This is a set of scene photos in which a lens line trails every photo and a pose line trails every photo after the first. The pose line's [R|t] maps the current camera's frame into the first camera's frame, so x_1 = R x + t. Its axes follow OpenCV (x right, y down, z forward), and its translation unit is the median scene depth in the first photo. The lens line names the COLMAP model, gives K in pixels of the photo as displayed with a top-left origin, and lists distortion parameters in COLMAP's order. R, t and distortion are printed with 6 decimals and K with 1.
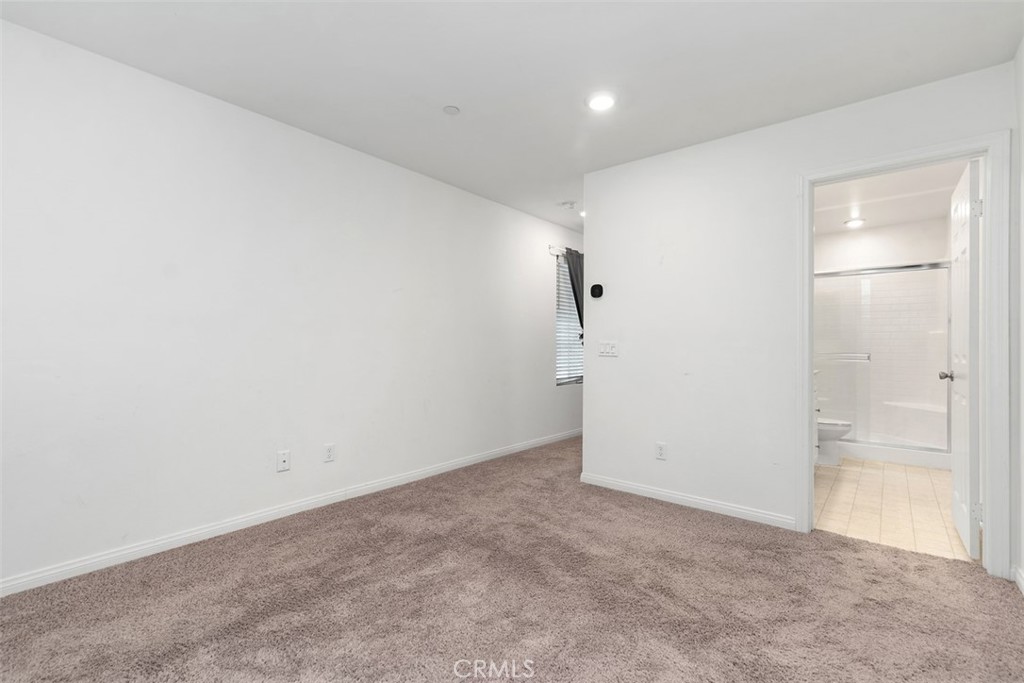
lens RADIAL K [[465.4, 0, 511.7], [0, 465.4, 341.0], [0, 0, 1]] dist [0.011391, -0.002513]
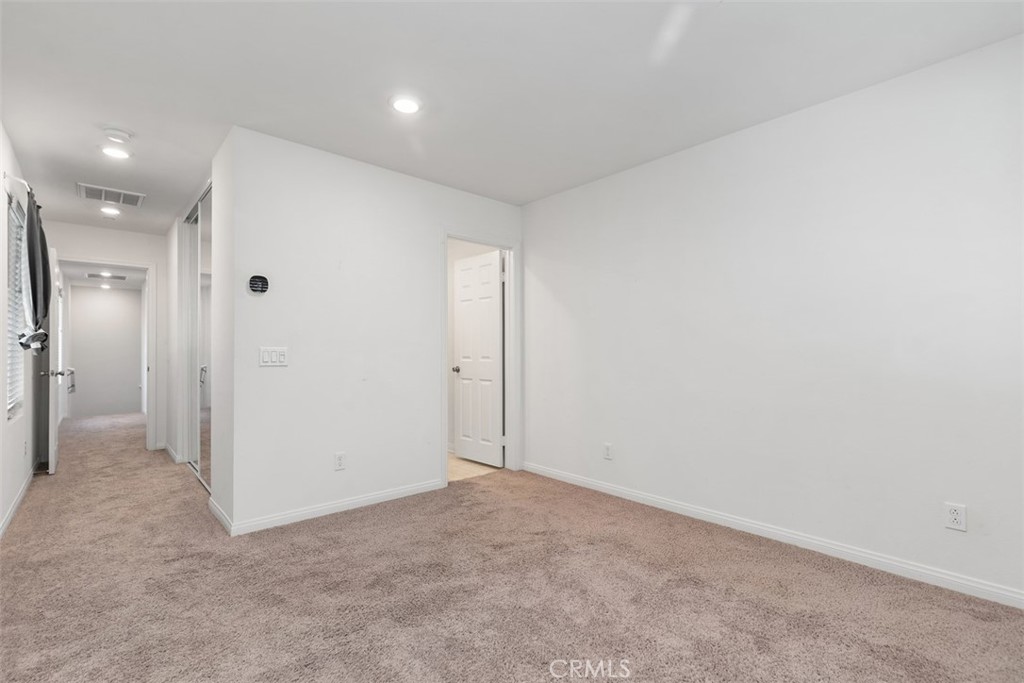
lens RADIAL K [[465.4, 0, 512.5], [0, 465.4, 345.8], [0, 0, 1]] dist [0.011391, -0.002513]
pose [[0.149748, 0.004084, 0.988716, -0.740476], [-0.006853, 0.999972, -0.003092, -0.004810], [-0.988700, -0.006312, 0.149772, 0.628963]]
